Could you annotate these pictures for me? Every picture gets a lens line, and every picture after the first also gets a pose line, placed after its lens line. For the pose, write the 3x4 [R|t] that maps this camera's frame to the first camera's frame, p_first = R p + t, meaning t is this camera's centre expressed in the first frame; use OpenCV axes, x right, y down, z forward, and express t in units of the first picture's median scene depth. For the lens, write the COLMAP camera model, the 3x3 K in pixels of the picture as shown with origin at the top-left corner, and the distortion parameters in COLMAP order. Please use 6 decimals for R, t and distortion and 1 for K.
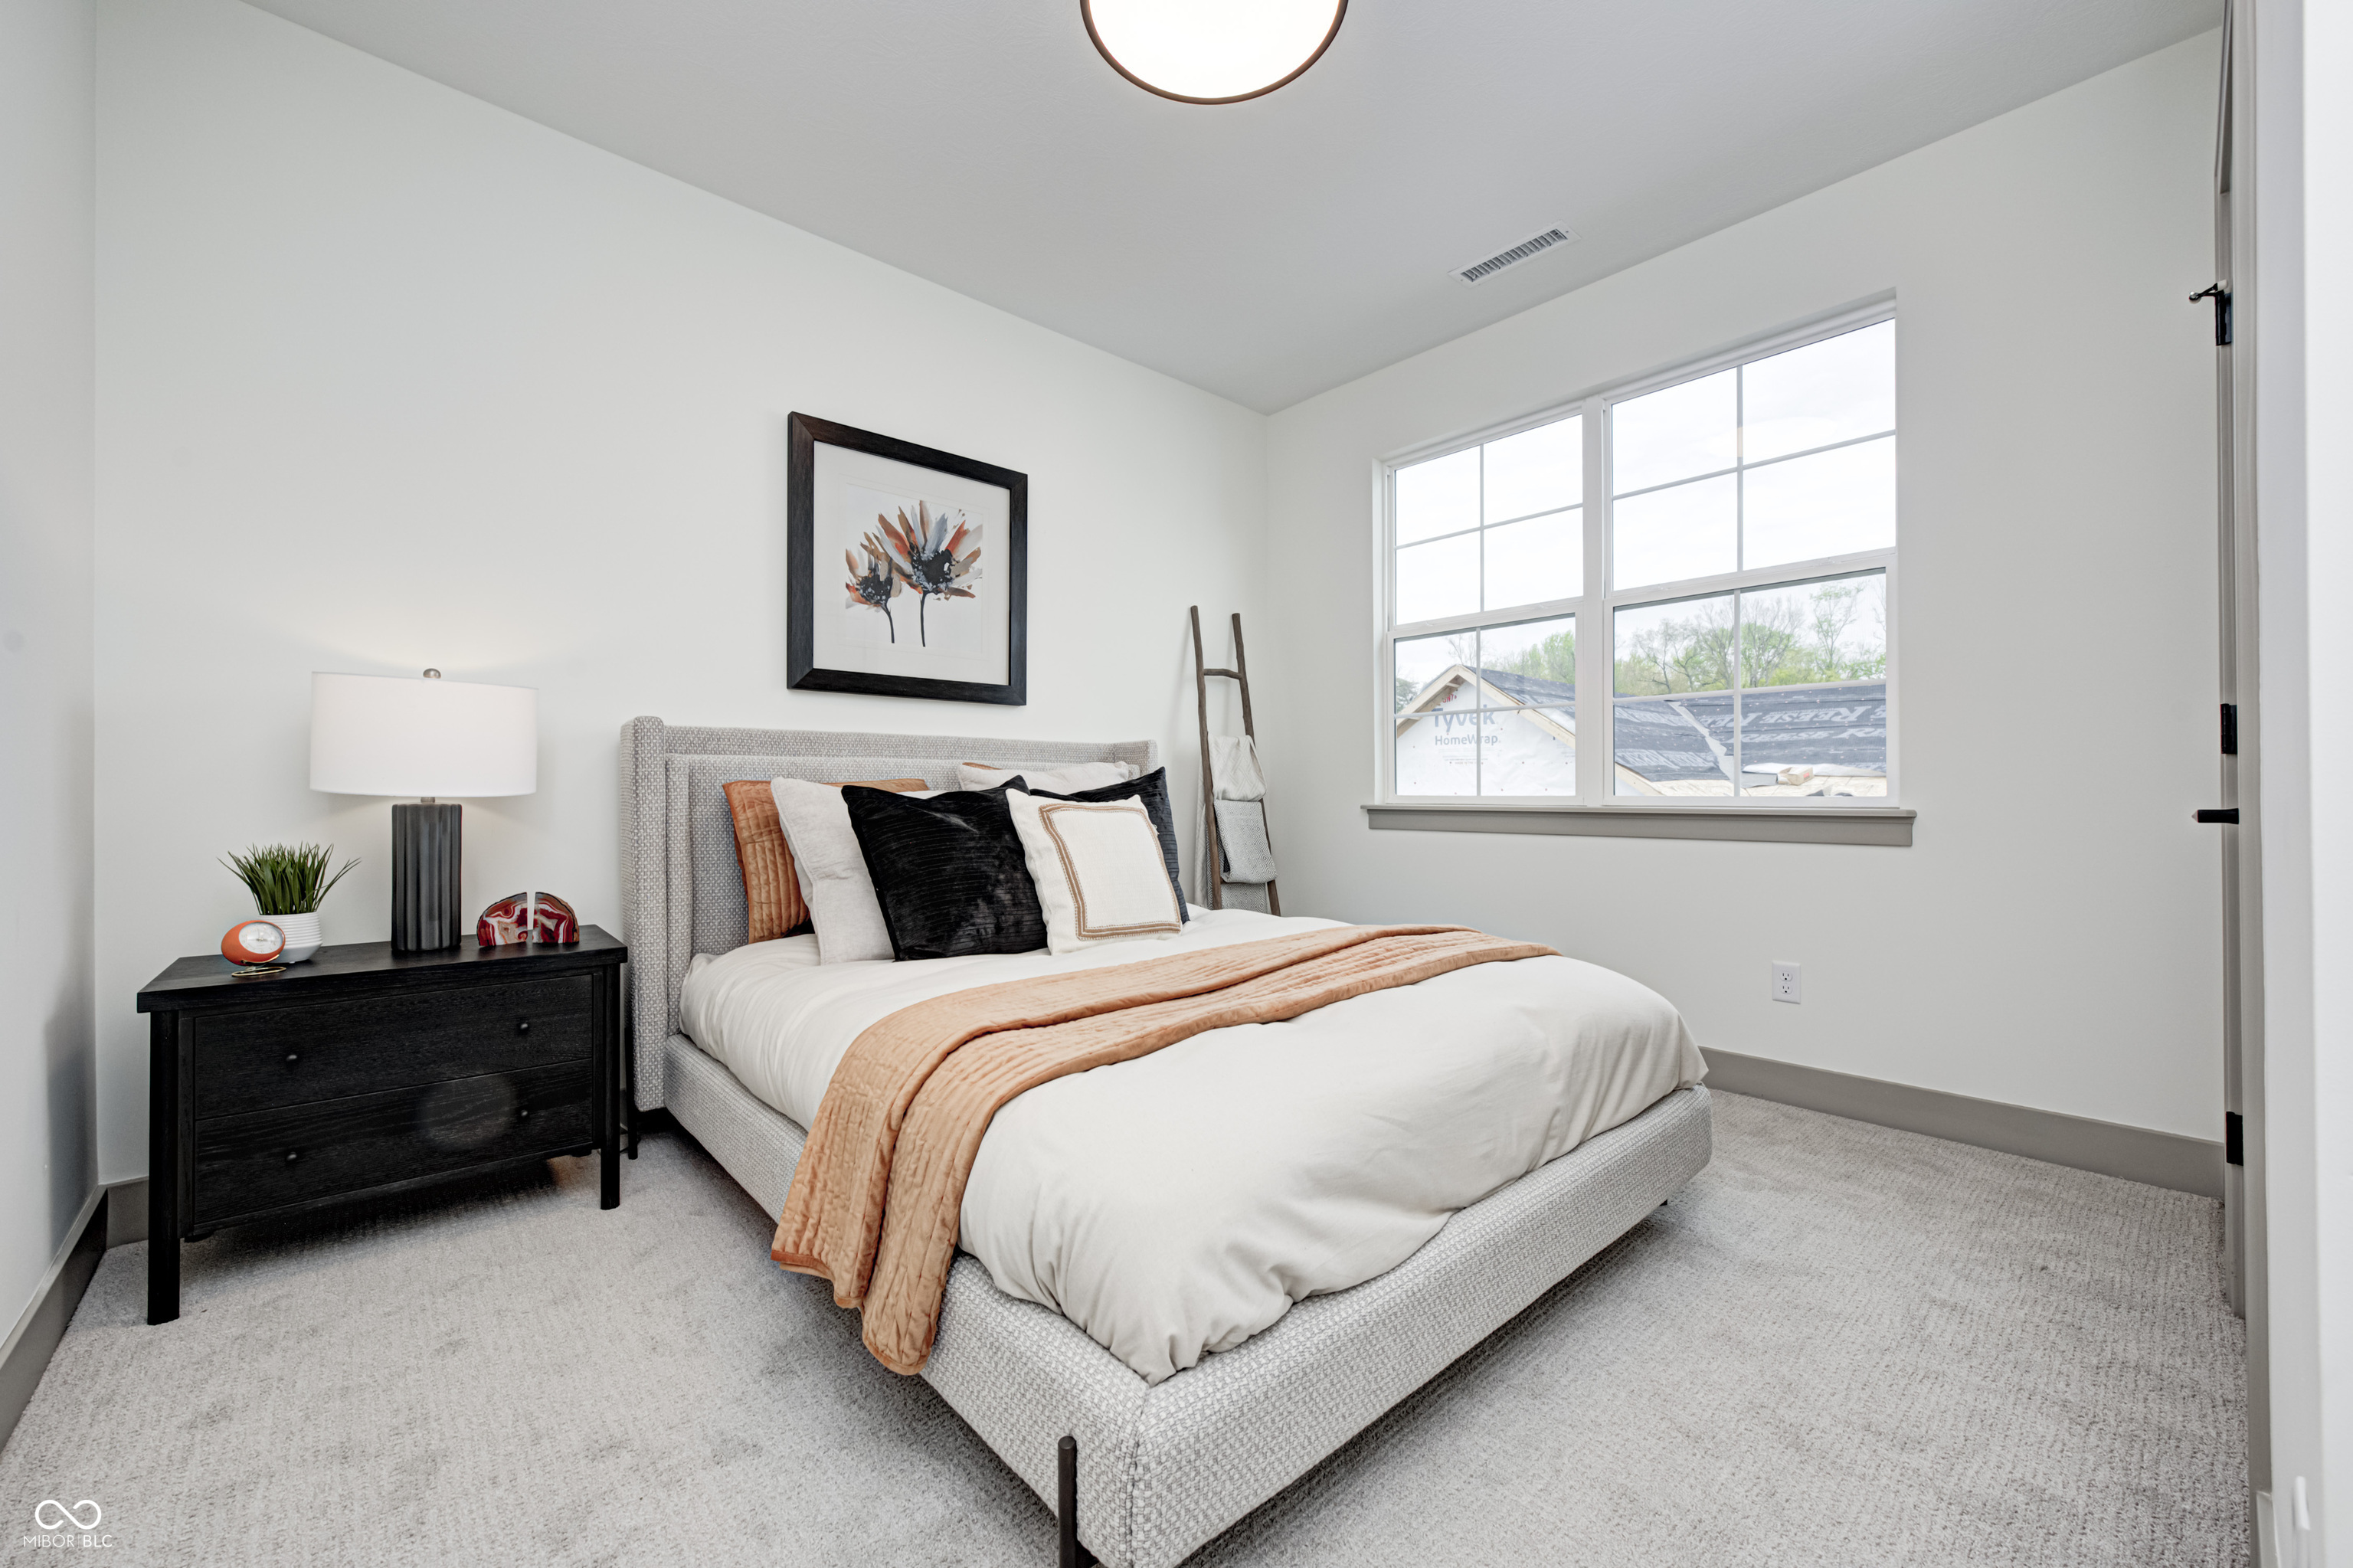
lens RADIAL K [[922.3, 0, 1176.5], [0, 922.3, 784.0], [0, 0, 1]] dist [-0.001891, 0.000309]
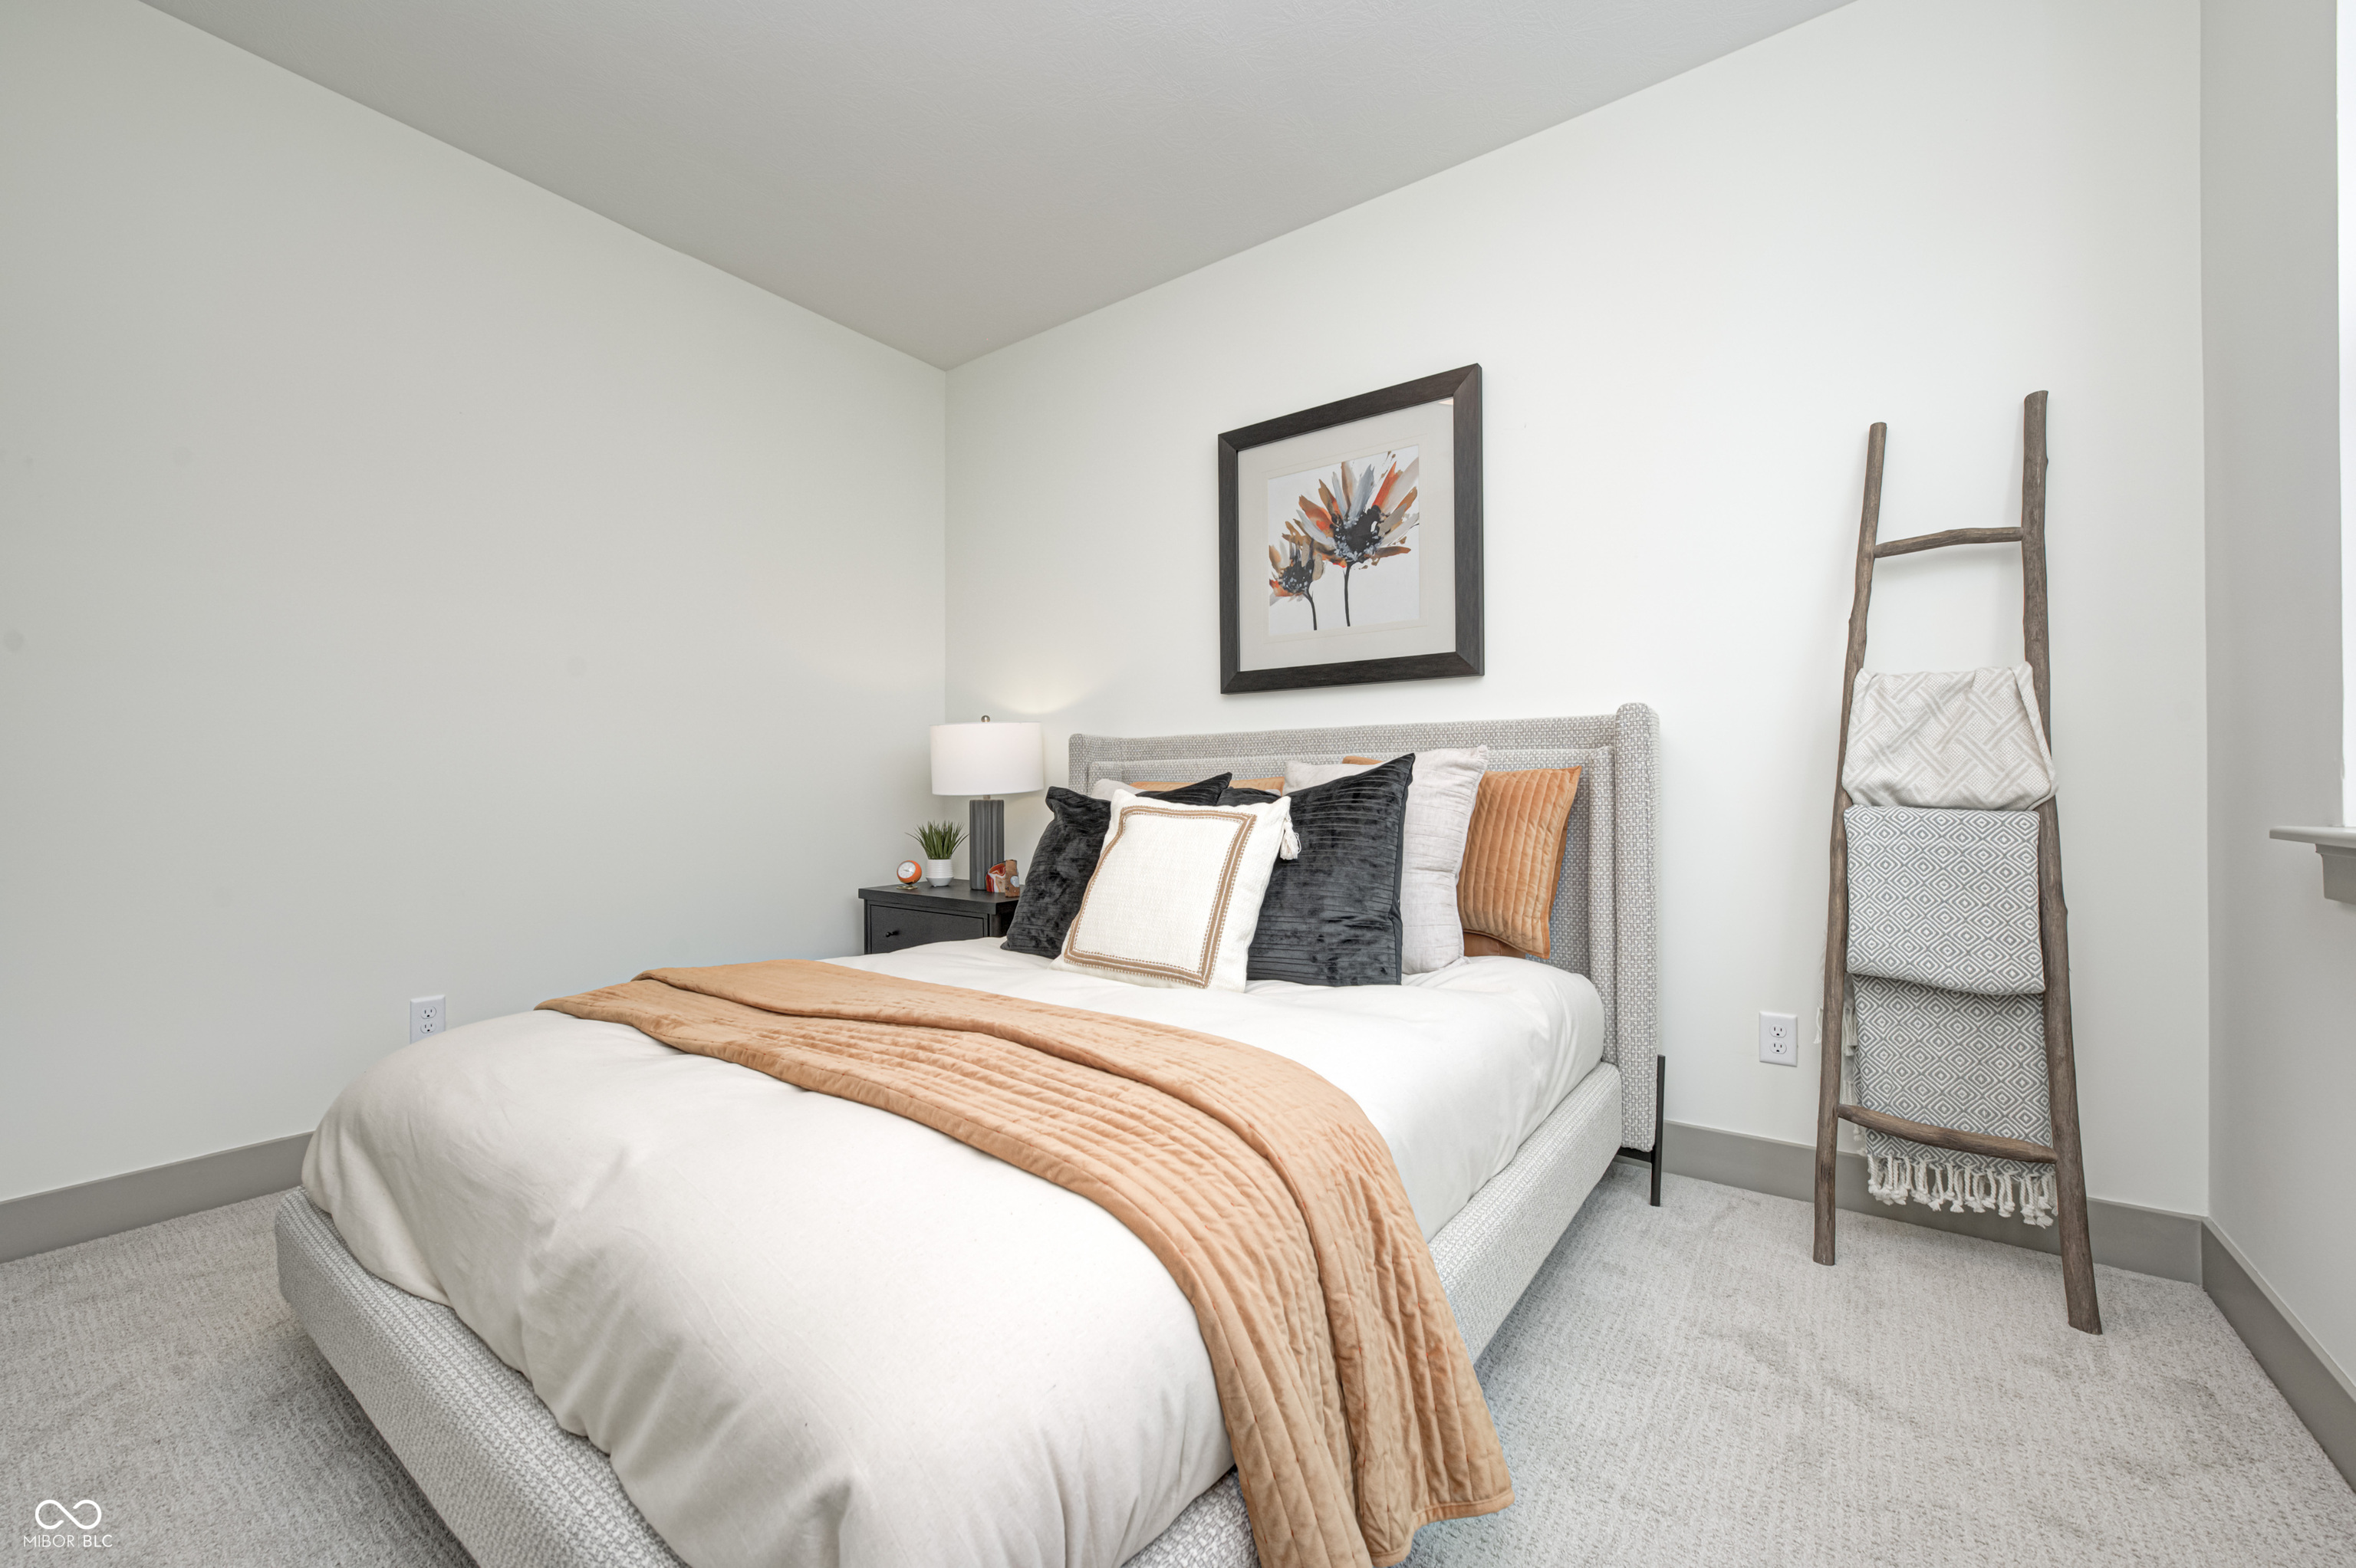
lens RADIAL K [[923.4, 0, 1178.0], [0, 923.4, 784.0], [0, 0, 1]] dist [-0.001891, 0.000309]
pose [[0.217787, -0.004599, -0.975986, 0.562453], [0.014142, 0.999899, -0.001556, 0.001516], [0.975894, -0.013464, 0.217830, 0.656007]]
